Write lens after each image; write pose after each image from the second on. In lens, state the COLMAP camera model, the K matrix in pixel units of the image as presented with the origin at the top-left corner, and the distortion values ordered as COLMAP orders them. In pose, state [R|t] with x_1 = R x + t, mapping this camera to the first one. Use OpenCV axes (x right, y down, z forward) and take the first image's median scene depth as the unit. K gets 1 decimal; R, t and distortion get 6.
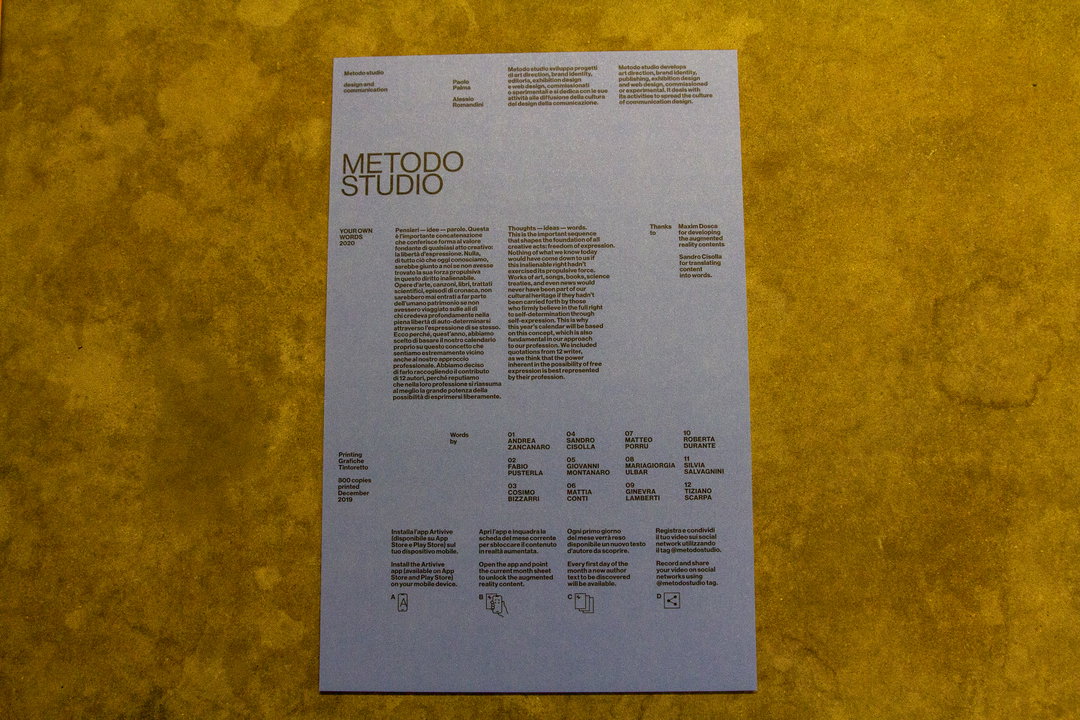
lens RADIAL K [[1139.9, 0, 548.7], [0, 1139.9, 355.8], [0, 0, 1]] dist [-0.141258, 0.093358]
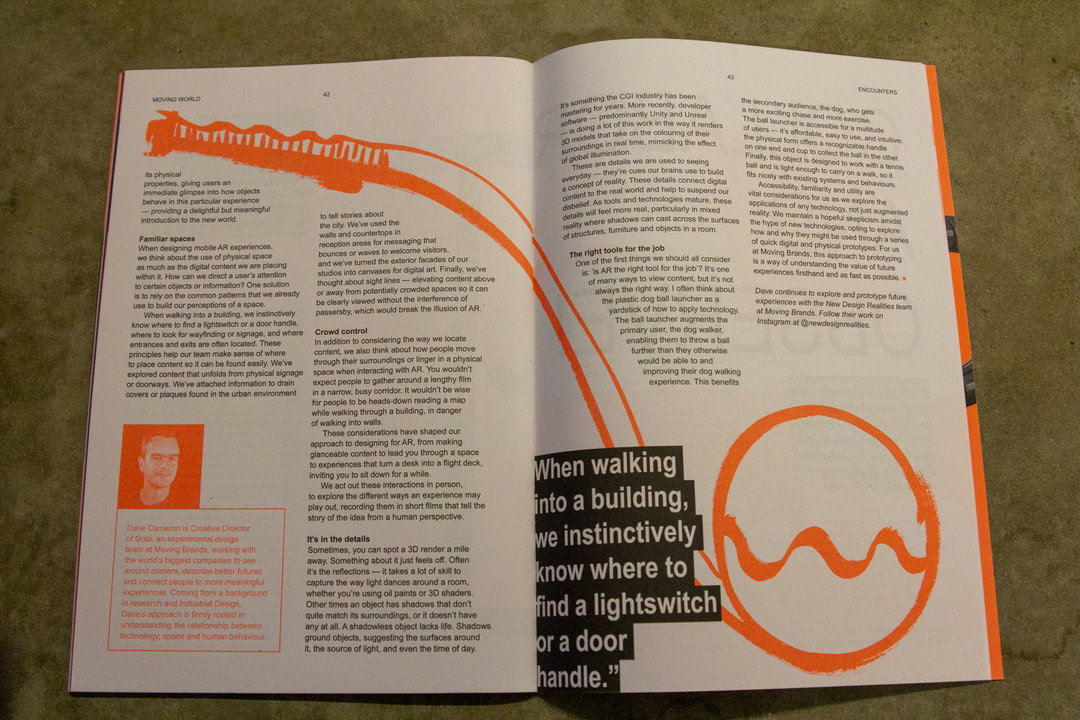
lens RADIAL K [[1139.9, 0, 548.7], [0, 1139.9, 355.8], [0, 0, 1]] dist [-0.141258, 0.093358]
pose [[0.997514, 0.067960, 0.018636, -0.073164], [-0.065654, 0.992347, -0.104576, -0.092507], [-0.025601, 0.103092, 0.994342, -0.027005]]
